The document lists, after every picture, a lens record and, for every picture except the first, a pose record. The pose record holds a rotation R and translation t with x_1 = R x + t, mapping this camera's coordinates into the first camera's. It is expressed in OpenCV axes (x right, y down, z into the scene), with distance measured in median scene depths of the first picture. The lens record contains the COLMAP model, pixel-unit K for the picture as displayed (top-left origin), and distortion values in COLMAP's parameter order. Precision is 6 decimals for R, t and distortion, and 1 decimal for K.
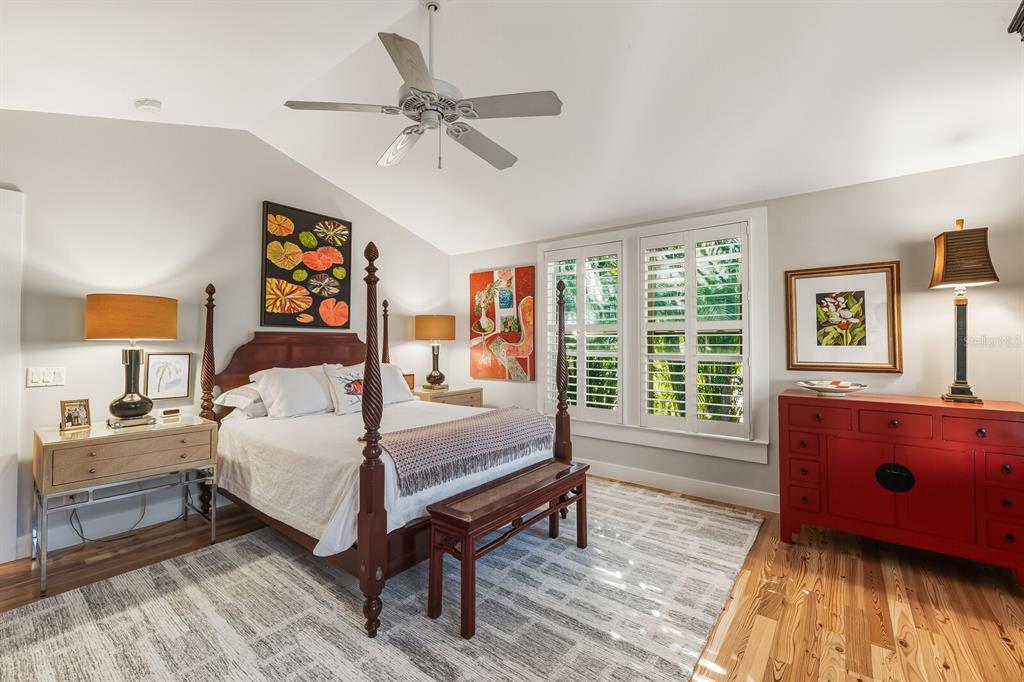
lens RADIAL K [[427.9, 0, 513.5], [0, 427.9, 331.9], [0, 0, 1]] dist [-0.000875, -0.000239]
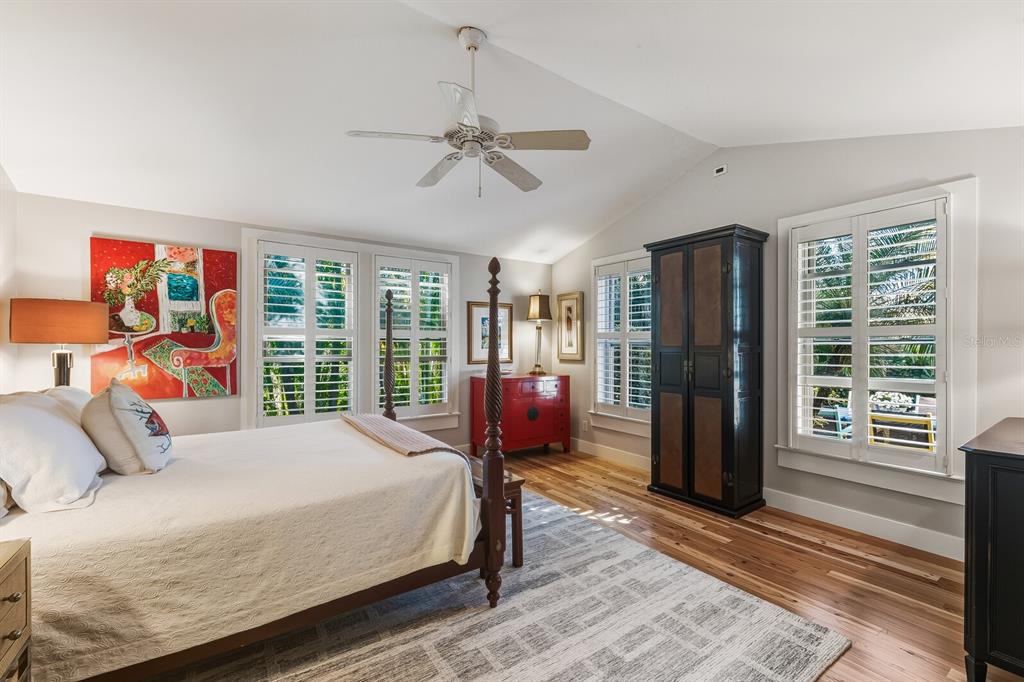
lens RADIAL K [[430.0, 0, 513.1], [0, 430.0, 345.9], [0, 0, 1]] dist [-0.001616, -0.000664]
pose [[0.309756, 0.000118, 0.950816, -0.606034], [-0.024406, 0.999671, 0.007827, 0.003173], [-0.950503, -0.025630, 0.309657, 0.265124]]
